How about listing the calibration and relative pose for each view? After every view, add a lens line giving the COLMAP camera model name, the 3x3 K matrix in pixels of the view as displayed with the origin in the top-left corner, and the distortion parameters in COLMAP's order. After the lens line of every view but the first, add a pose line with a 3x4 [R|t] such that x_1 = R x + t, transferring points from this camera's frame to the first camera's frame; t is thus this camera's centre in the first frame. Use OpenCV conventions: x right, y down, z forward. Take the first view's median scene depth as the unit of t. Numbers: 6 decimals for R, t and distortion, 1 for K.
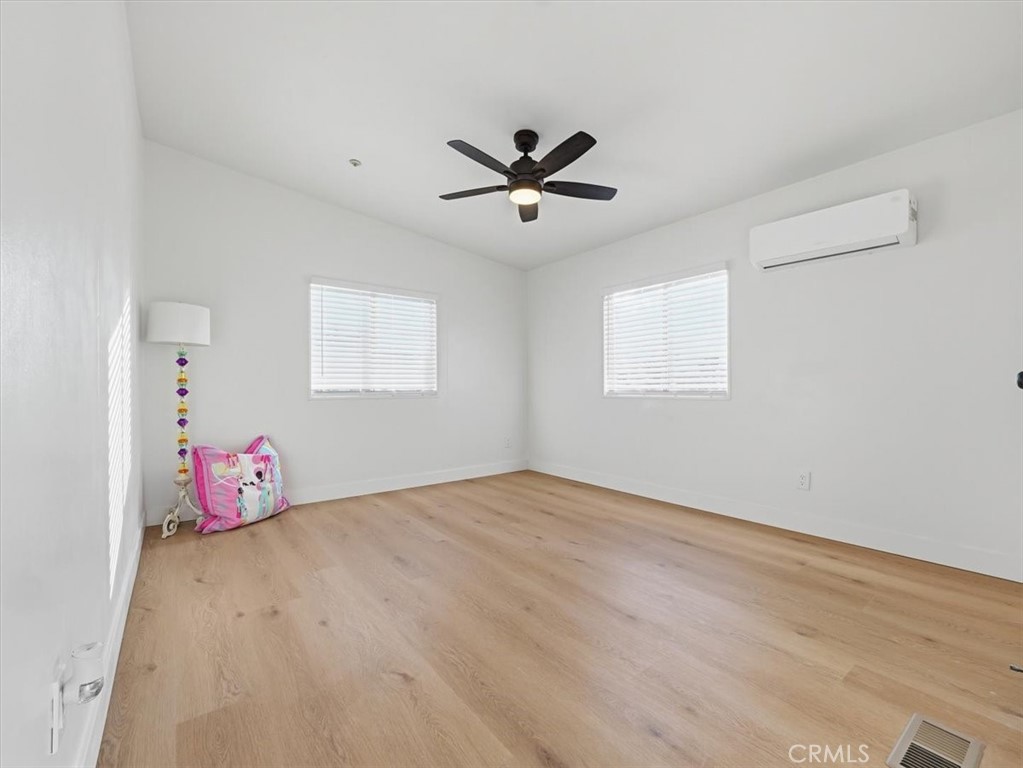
lens RADIAL K [[436.4, 0, 512.2], [0, 436.4, 385.9], [0, 0, 1]] dist [-0.004109, -0.000159]
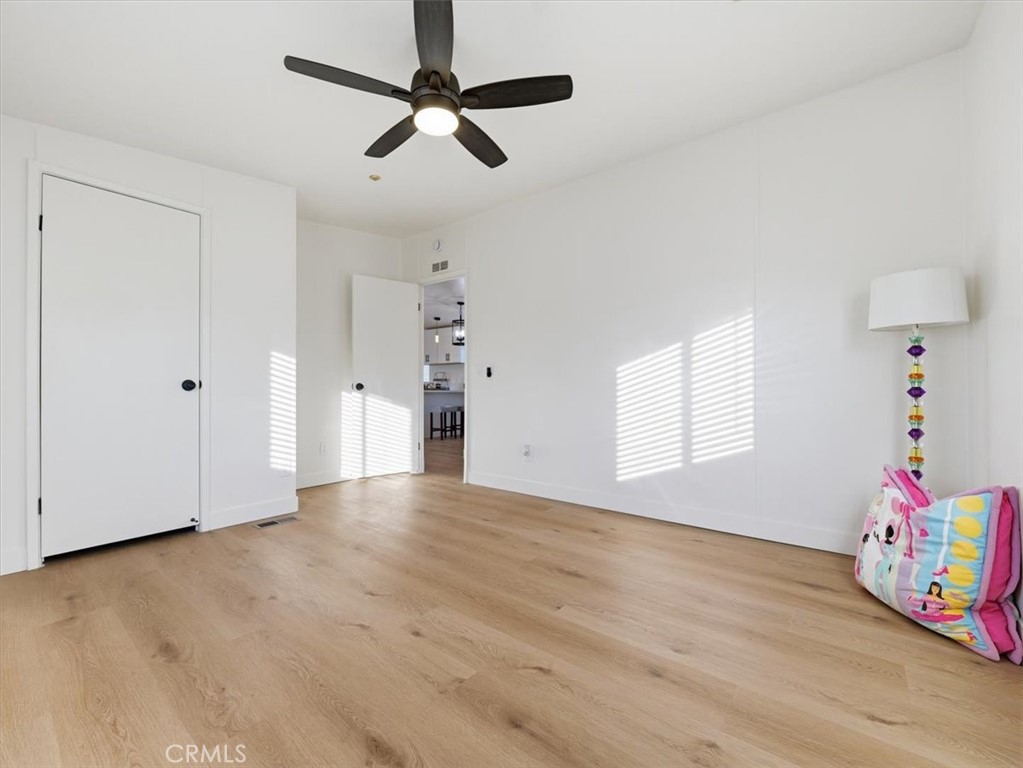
lens RADIAL K [[433.5, 0, 506.9], [0, 433.5, 387.4], [0, 0, 1]] dist [-0.008123, -0.000473]
pose [[-0.974162, 0.002607, -0.225834, 0.069393], [0.004367, 0.999964, -0.007292, 0.008517], [0.225807, -0.008090, -0.974138, 1.516131]]
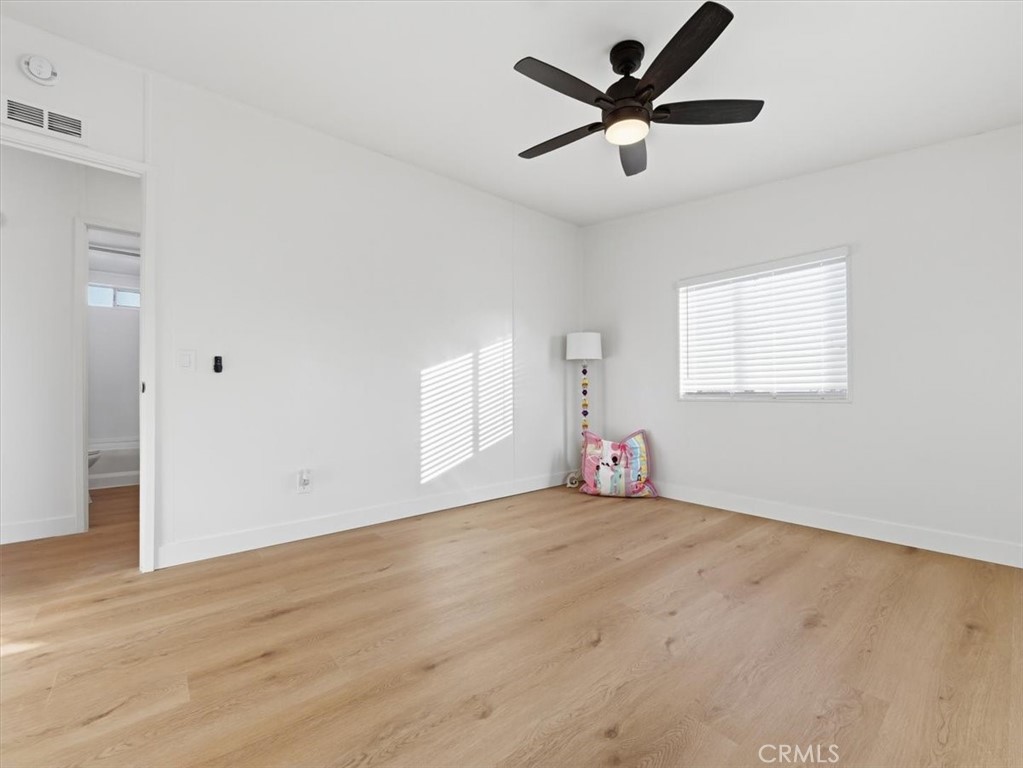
lens RADIAL K [[436.4, 0, 512.2], [0, 436.4, 385.9], [0, 0, 1]] dist [-0.004109, -0.000159]
pose [[0.042169, -0.007699, -0.999081, 0.676449], [0.010606, 0.999917, -0.007257, 0.000749], [0.999054, -0.010291, 0.042247, 0.683109]]
